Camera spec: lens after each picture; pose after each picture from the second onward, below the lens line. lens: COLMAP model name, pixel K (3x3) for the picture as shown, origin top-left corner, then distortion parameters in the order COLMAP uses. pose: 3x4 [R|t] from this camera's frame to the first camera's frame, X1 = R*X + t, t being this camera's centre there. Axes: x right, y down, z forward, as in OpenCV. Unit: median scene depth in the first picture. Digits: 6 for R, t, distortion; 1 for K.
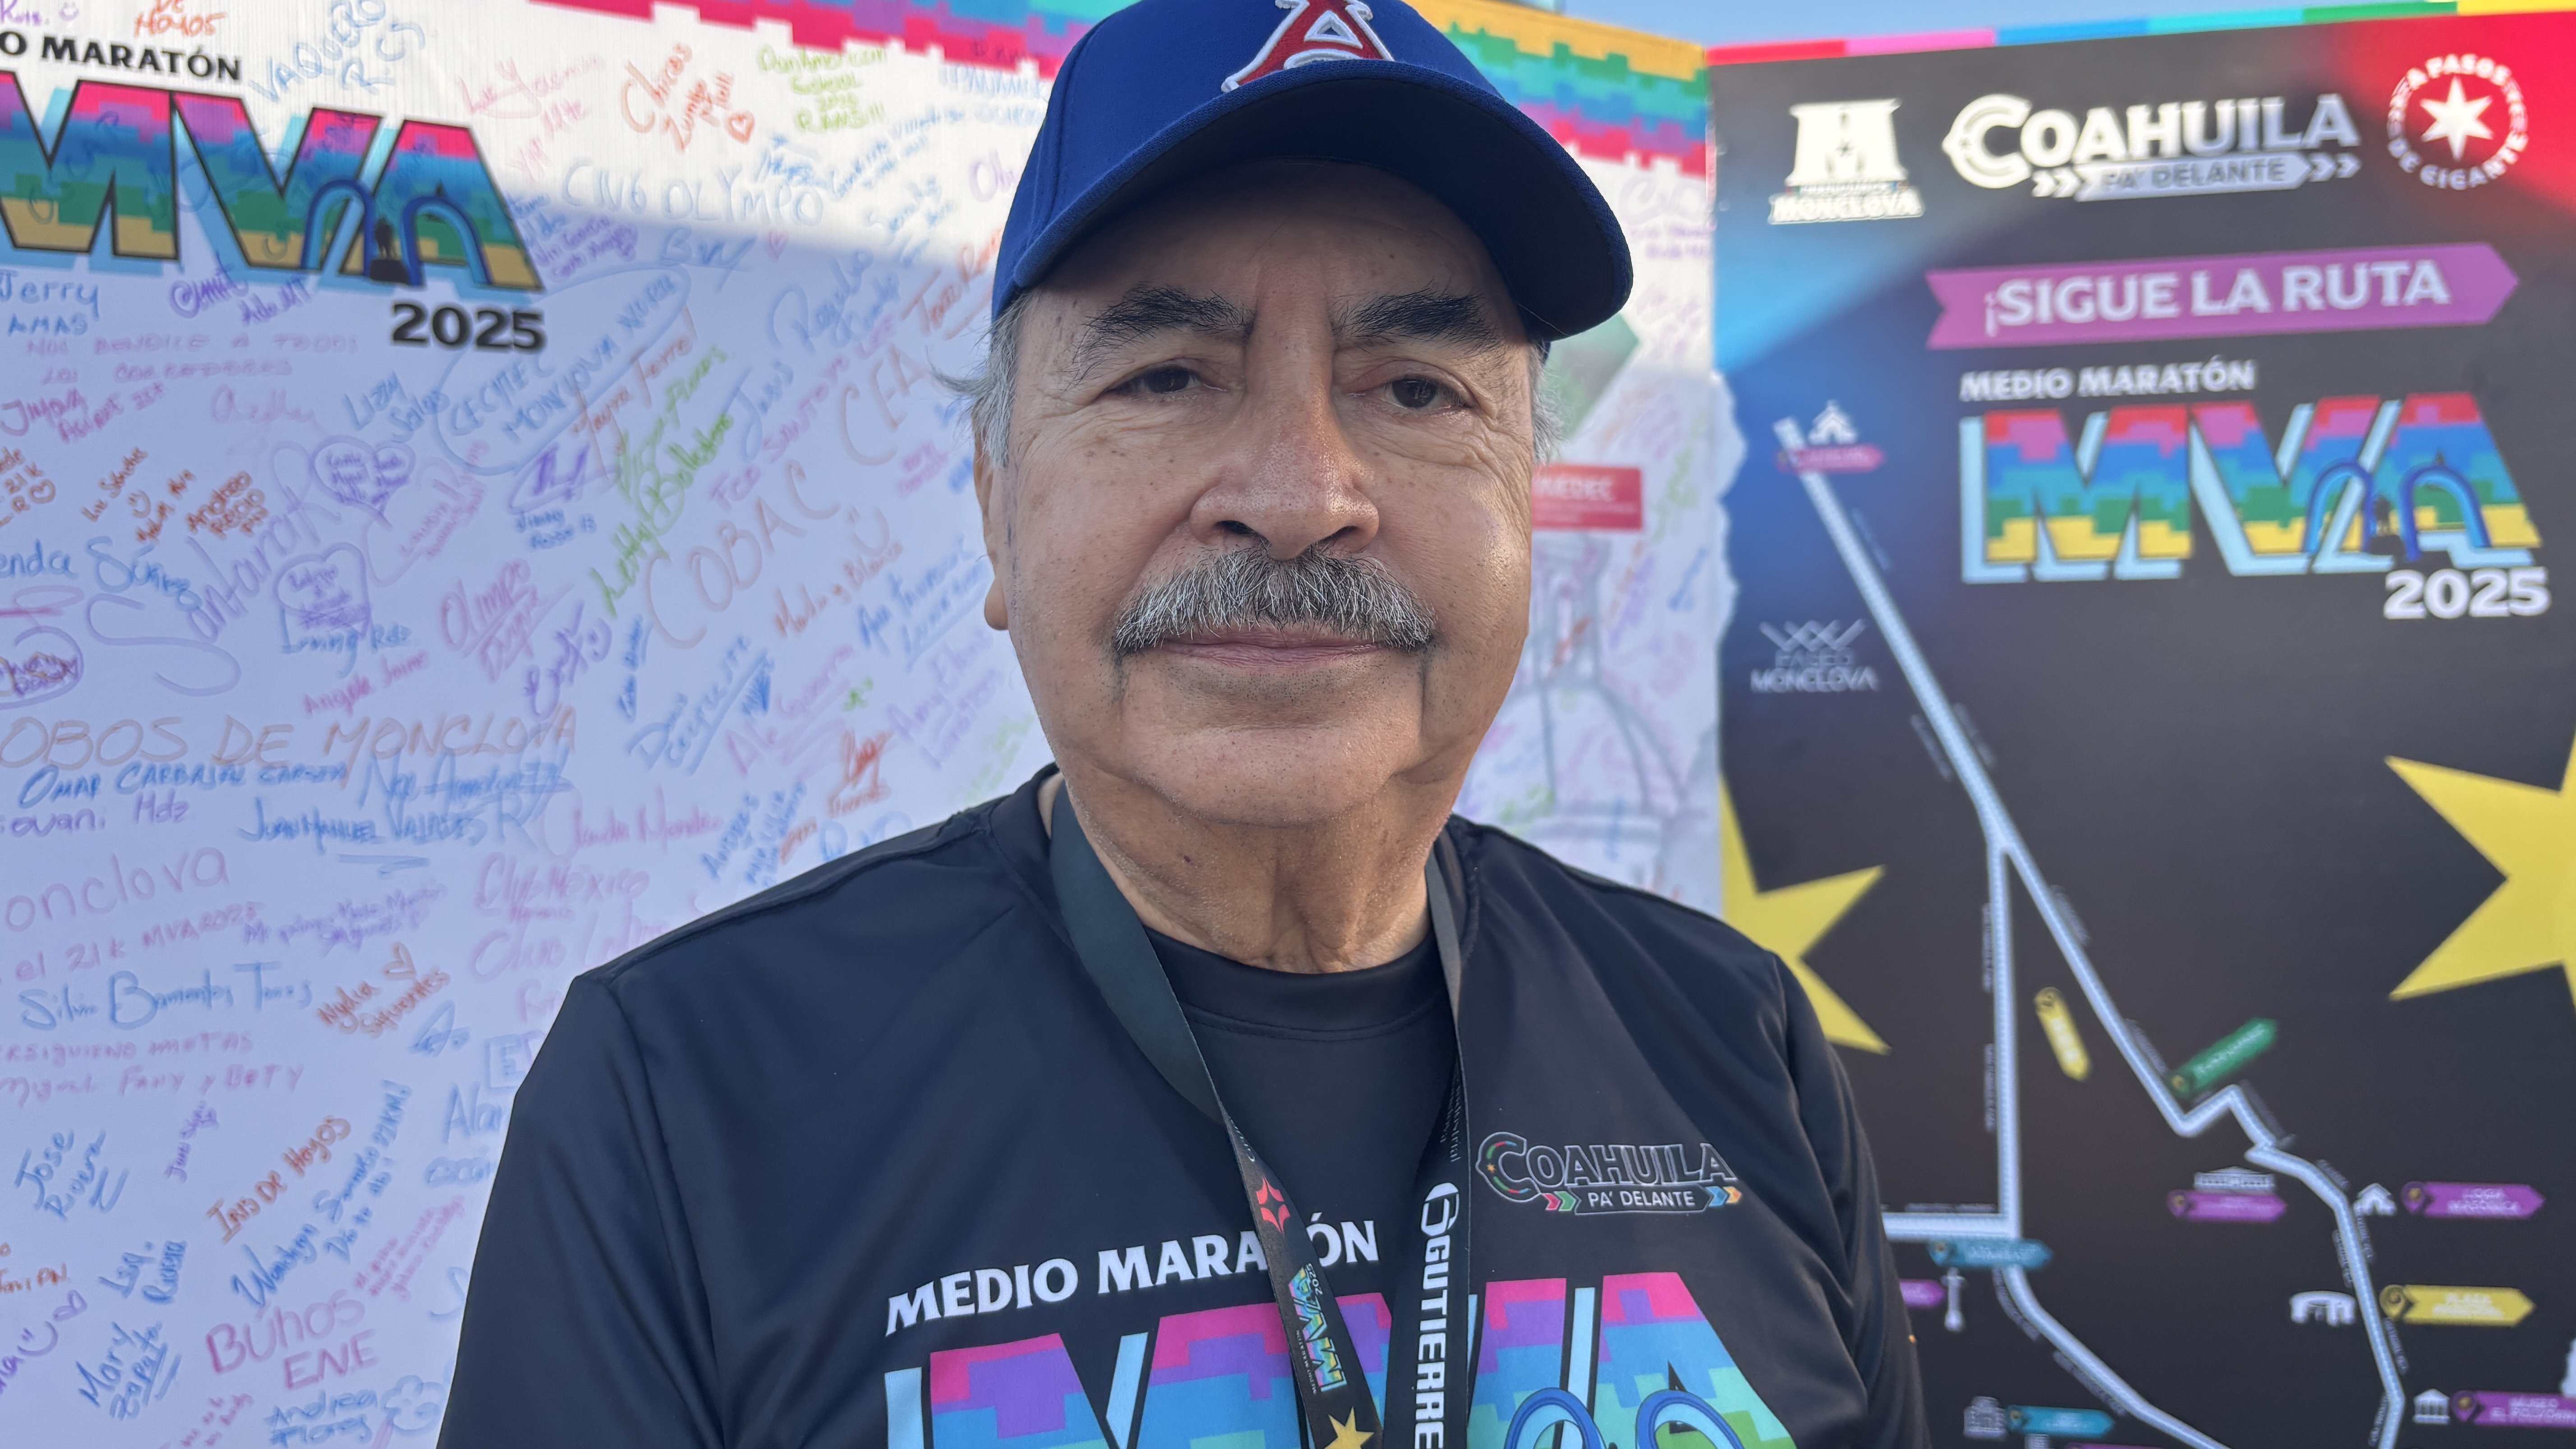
lens RADIAL K [[1869.4, 0, 1291.2], [0, 1869.4, 710.4], [0, 0, 1]] dist [-0.010941, 0.012783]
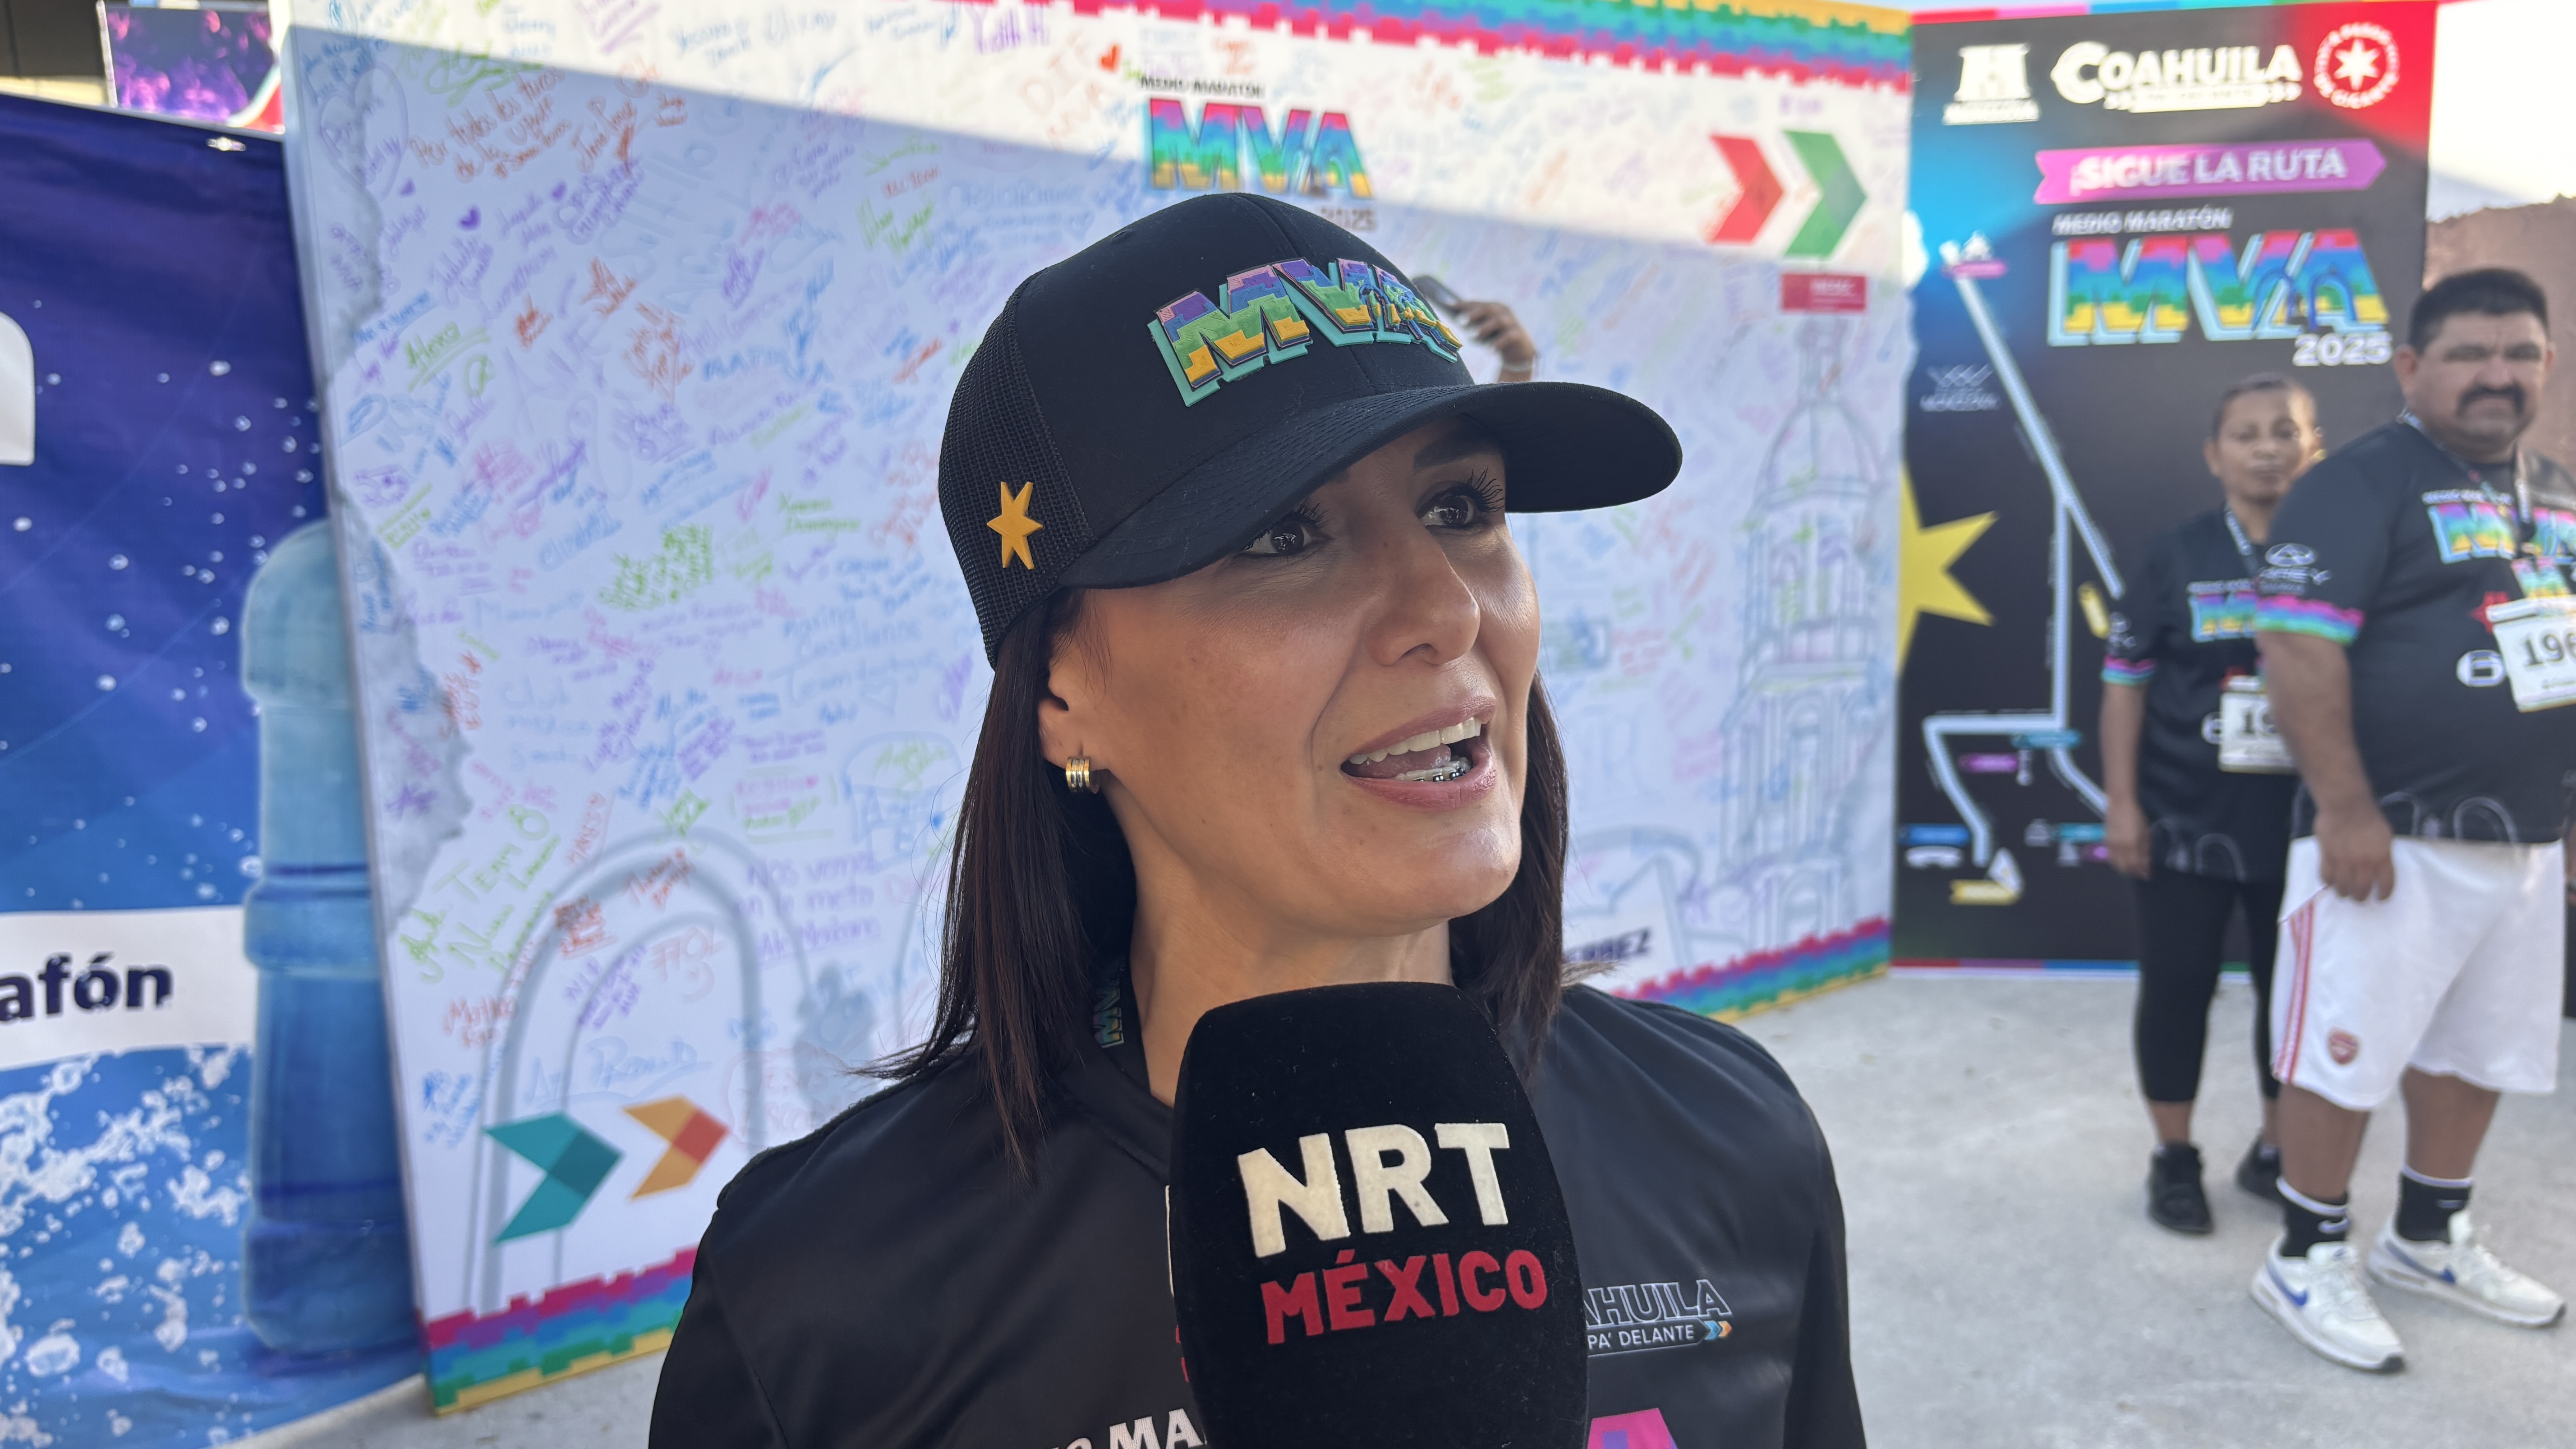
lens RADIAL K [[1869.4, 0, 1281.3], [0, 1869.4, 733.8], [0, 0, 1]] dist [-0.010941, 0.012783]
pose [[0.999618, -0.009888, 0.025793, -0.389419], [0.006228, 0.990374, 0.138279, 0.043709], [-0.026912, -0.138065, 0.990057, -0.712772]]
